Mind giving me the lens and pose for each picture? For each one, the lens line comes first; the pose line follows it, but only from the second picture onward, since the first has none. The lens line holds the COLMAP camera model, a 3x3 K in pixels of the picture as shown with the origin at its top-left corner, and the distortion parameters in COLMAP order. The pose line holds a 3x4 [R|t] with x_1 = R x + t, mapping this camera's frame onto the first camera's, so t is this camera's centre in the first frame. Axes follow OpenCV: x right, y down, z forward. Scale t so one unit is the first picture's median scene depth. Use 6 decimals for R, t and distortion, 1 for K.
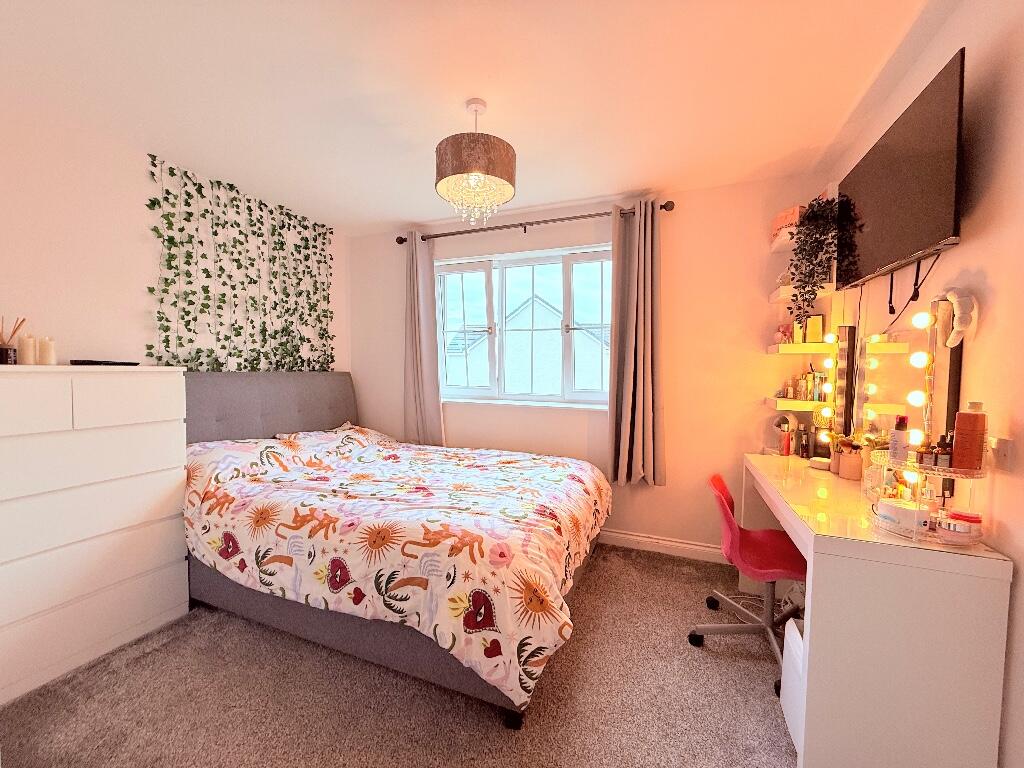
lens RADIAL K [[407.2, 0, 510.5], [0, 407.2, 384.9], [0, 0, 1]] dist [-0.000348, -0.000134]
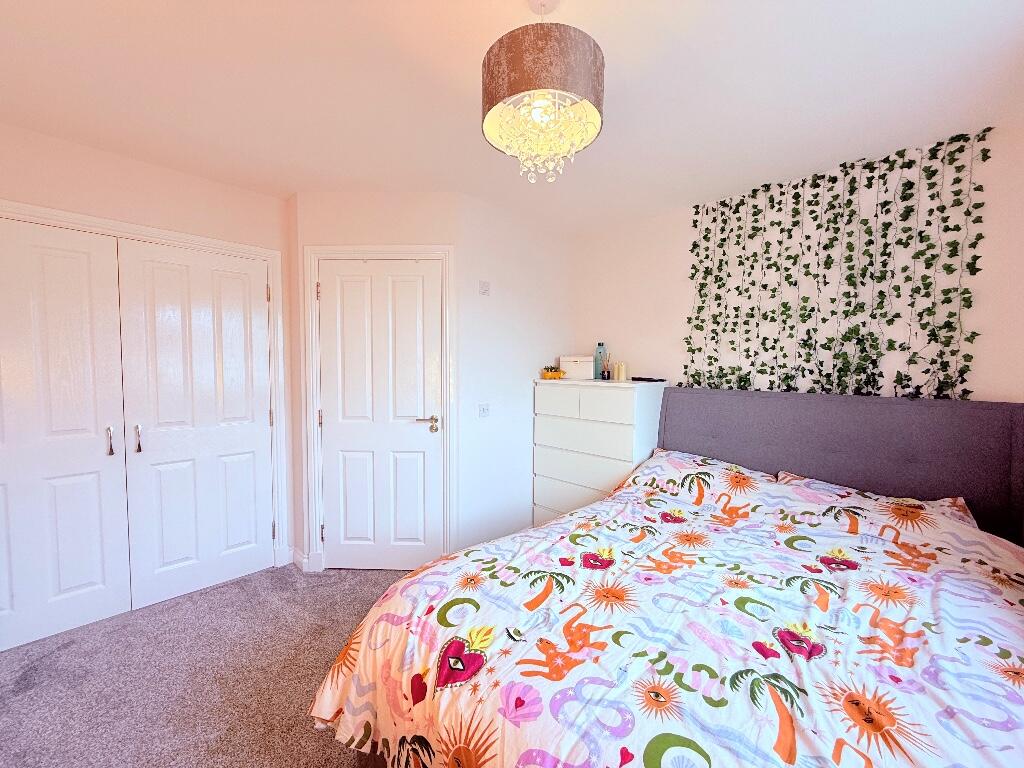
lens RADIAL K [[407.2, 0, 510.5], [0, 407.2, 384.9], [0, 0, 1]] dist [-0.000348, -0.000134]
pose [[-0.390693, 0.026801, -0.920131, 0.378465], [-0.051353, 0.997385, 0.050857, -0.063582], [0.919087, 0.067121, -0.388295, 0.852766]]
